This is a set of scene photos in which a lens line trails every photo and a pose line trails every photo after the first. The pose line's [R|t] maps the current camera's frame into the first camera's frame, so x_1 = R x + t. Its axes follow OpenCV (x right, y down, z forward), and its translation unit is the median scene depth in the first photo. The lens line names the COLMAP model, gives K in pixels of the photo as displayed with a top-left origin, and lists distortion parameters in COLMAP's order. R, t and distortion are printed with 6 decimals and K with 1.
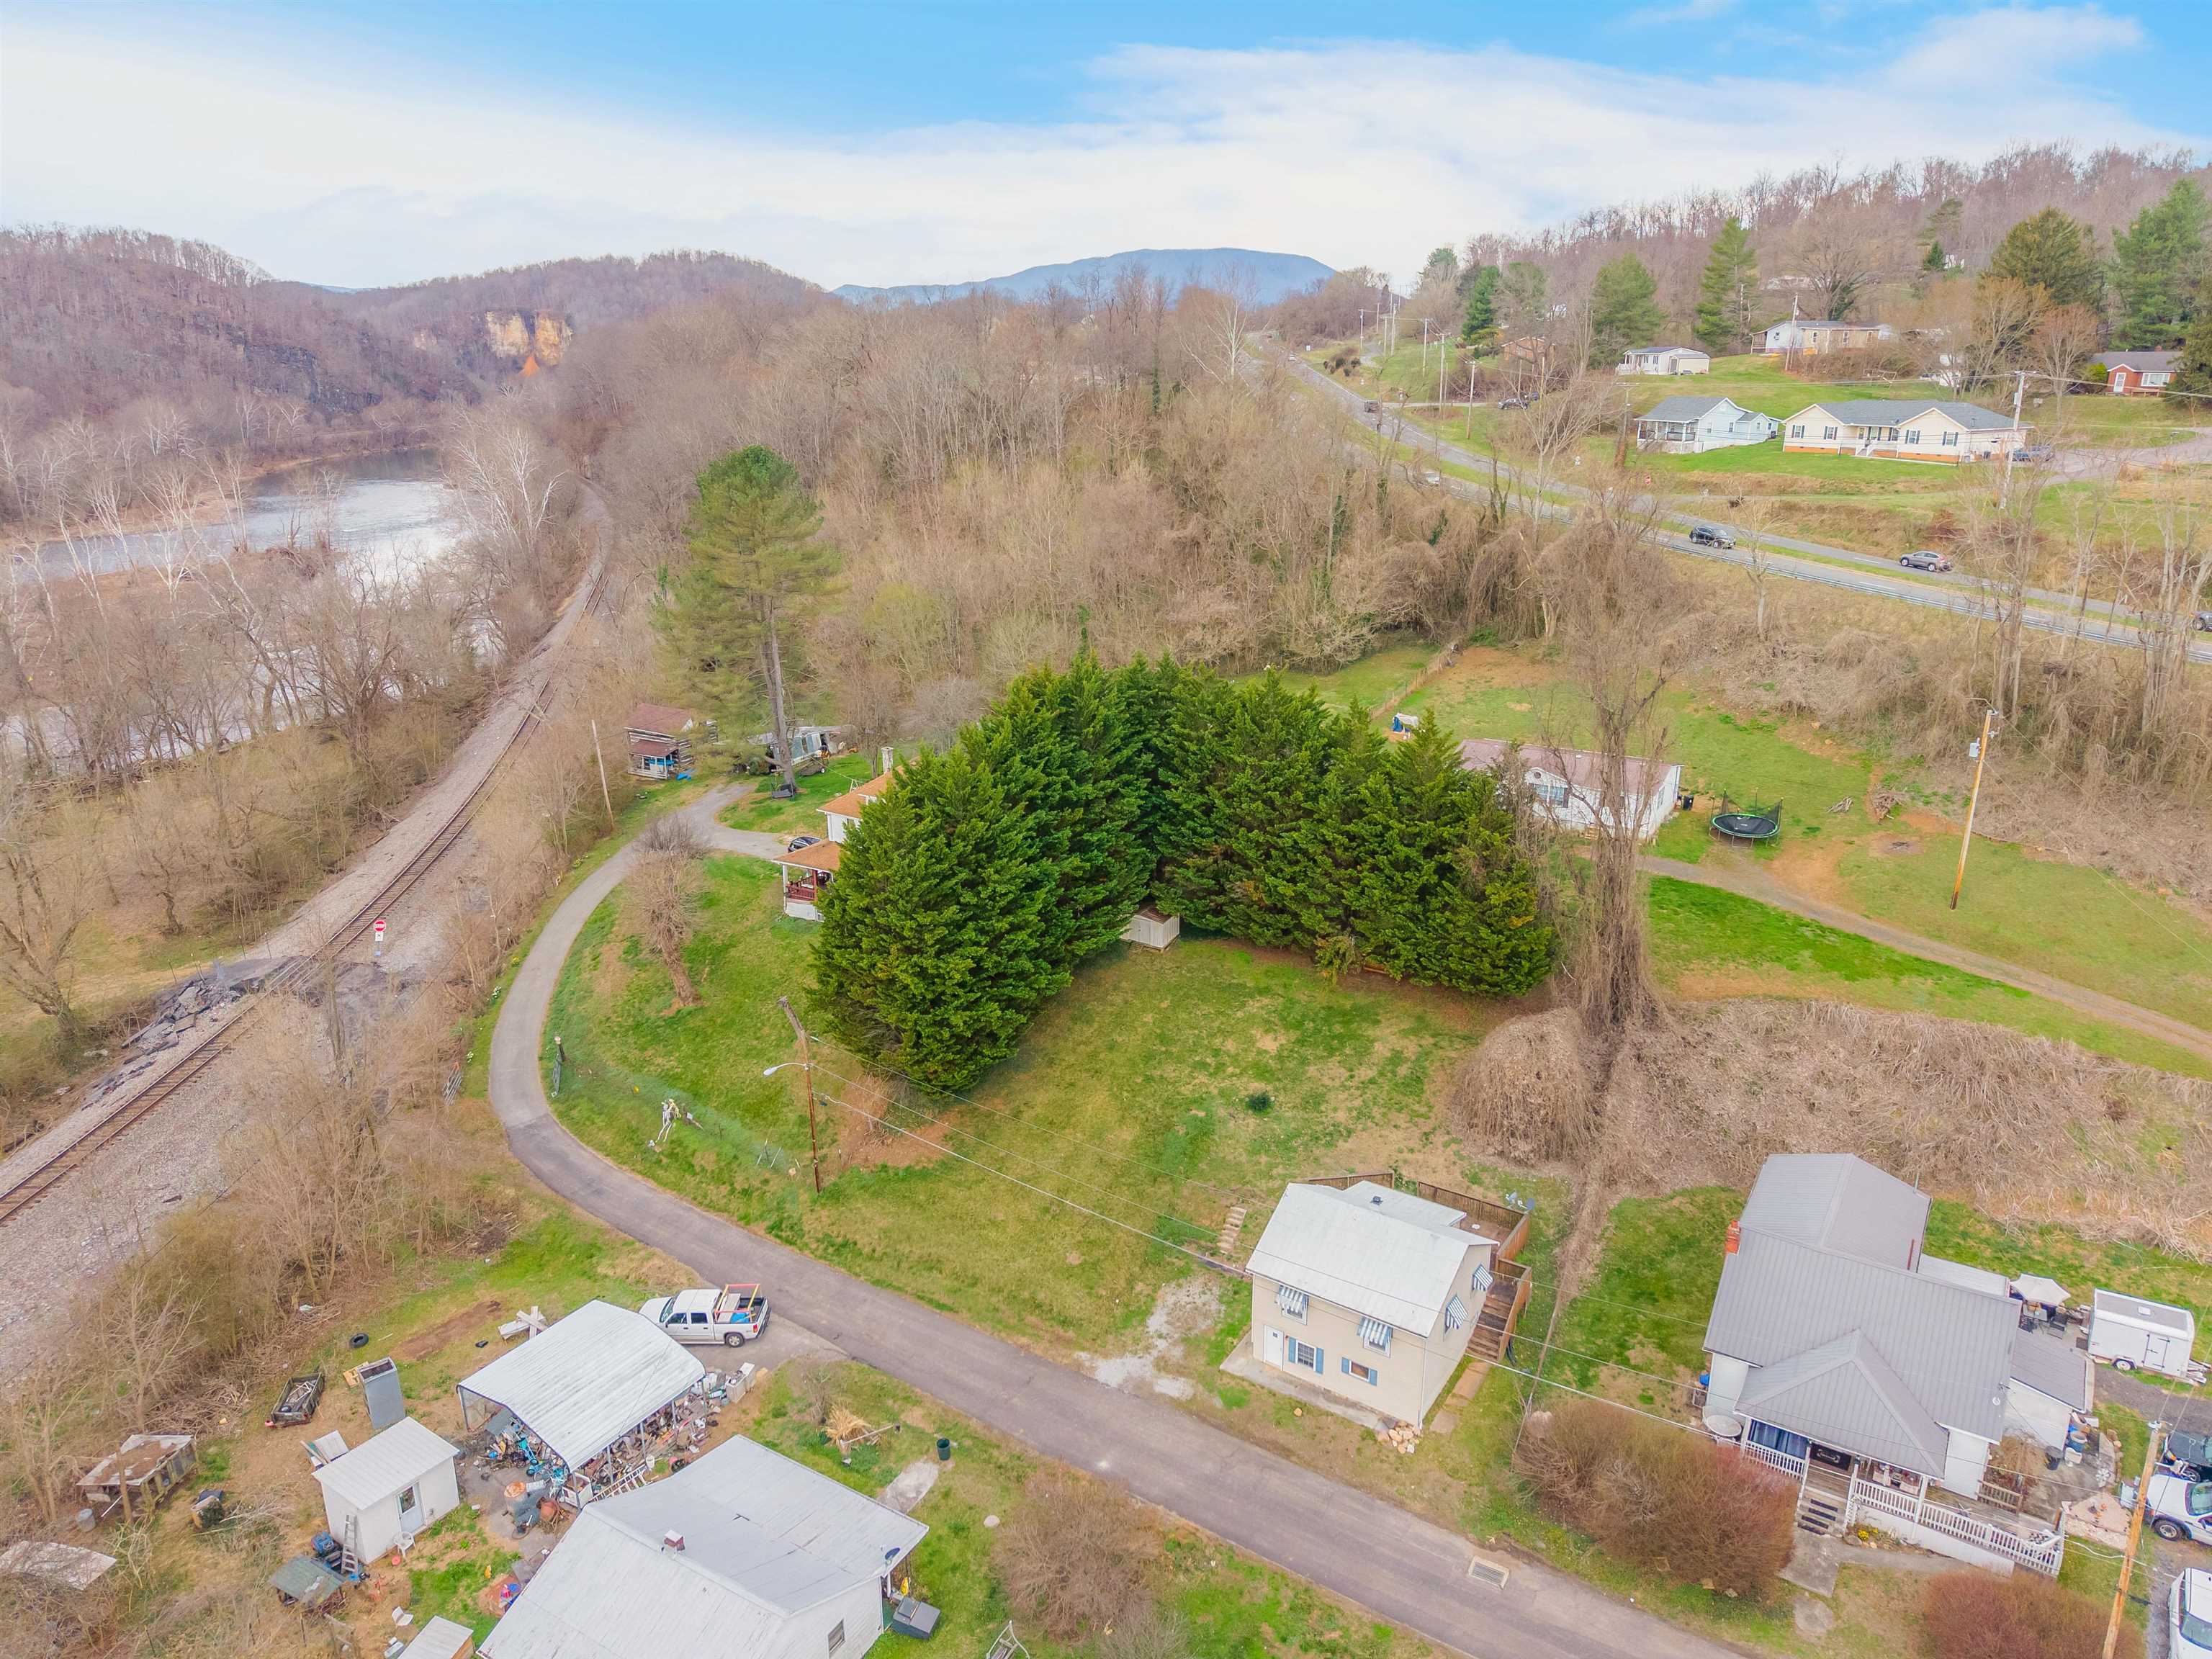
lens RADIAL K [[1481.7, 0, 1105.8], [0, 1481.7, 823.5], [0, 0, 1]] dist [0.029367, -0.030778]
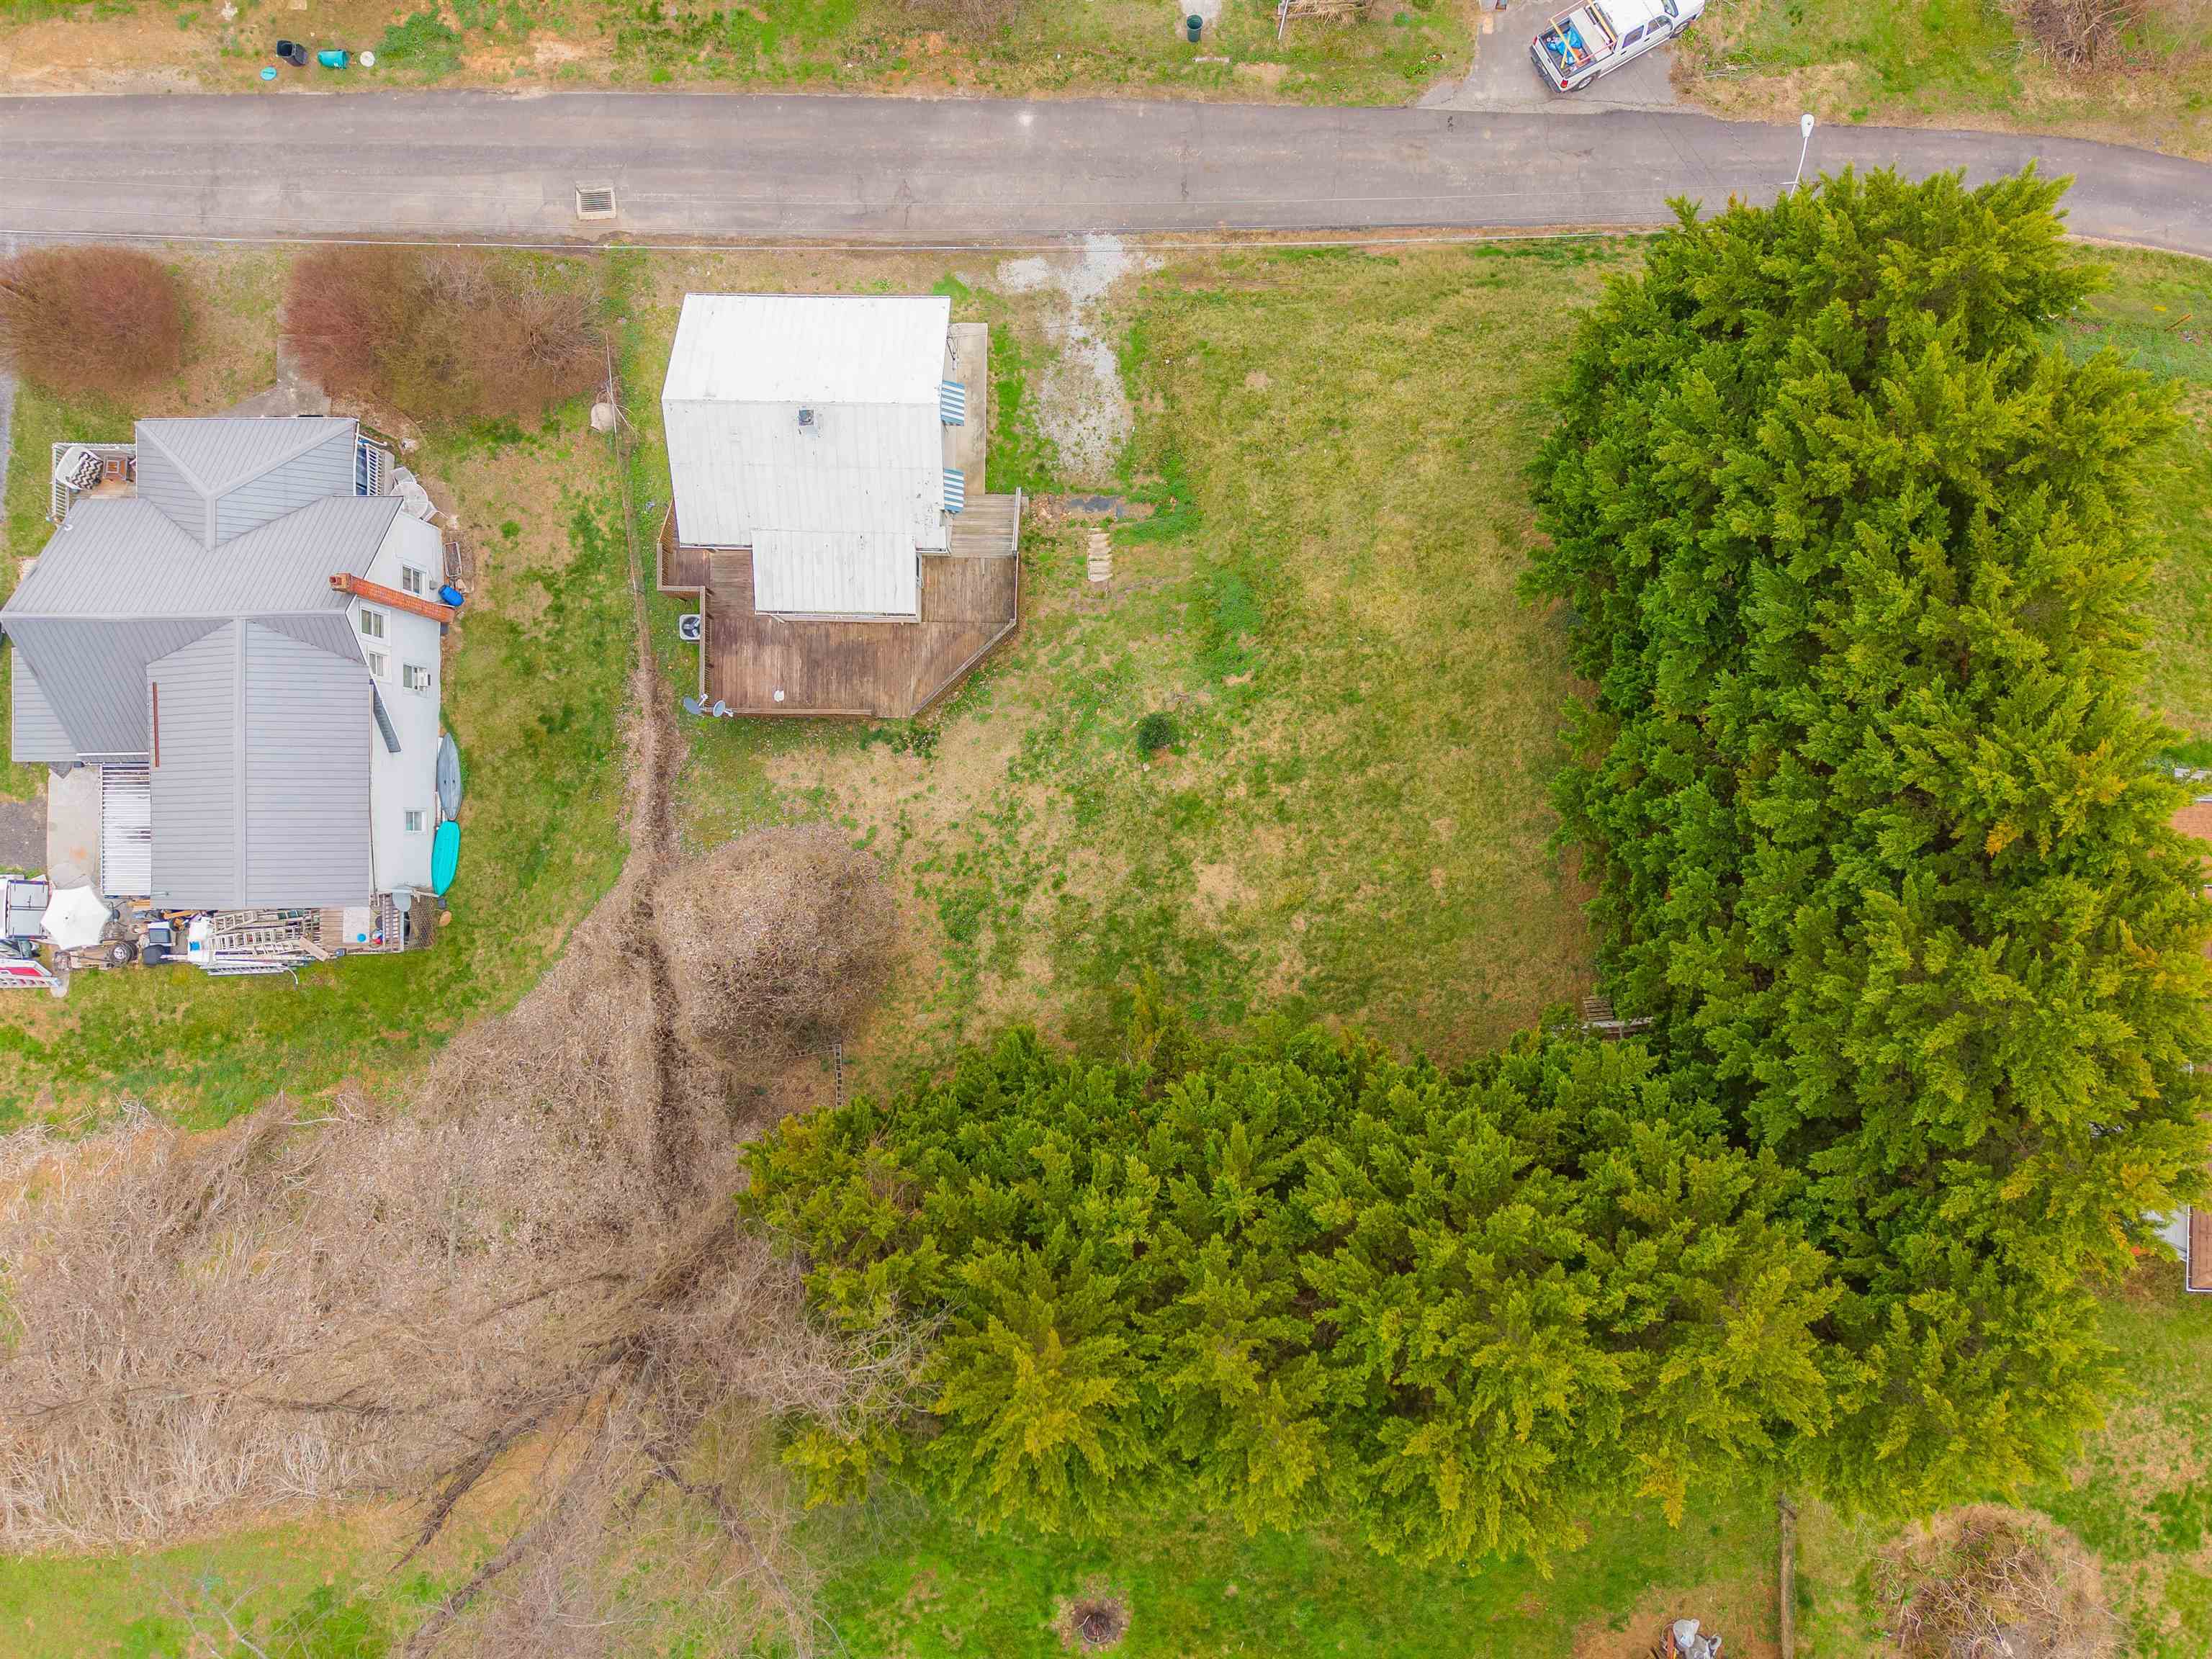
lens RADIAL K [[1517.0, 0, 1096.1], [0, 1517.0, 841.1], [0, 0, 1]] dist [0.074560, -0.147377]
pose [[-0.836128, 0.548141, 0.020766, 0.137727], [-0.143792, -0.255559, 0.956041, -0.414072], [0.529352, 0.796386, 0.292498, 0.862699]]
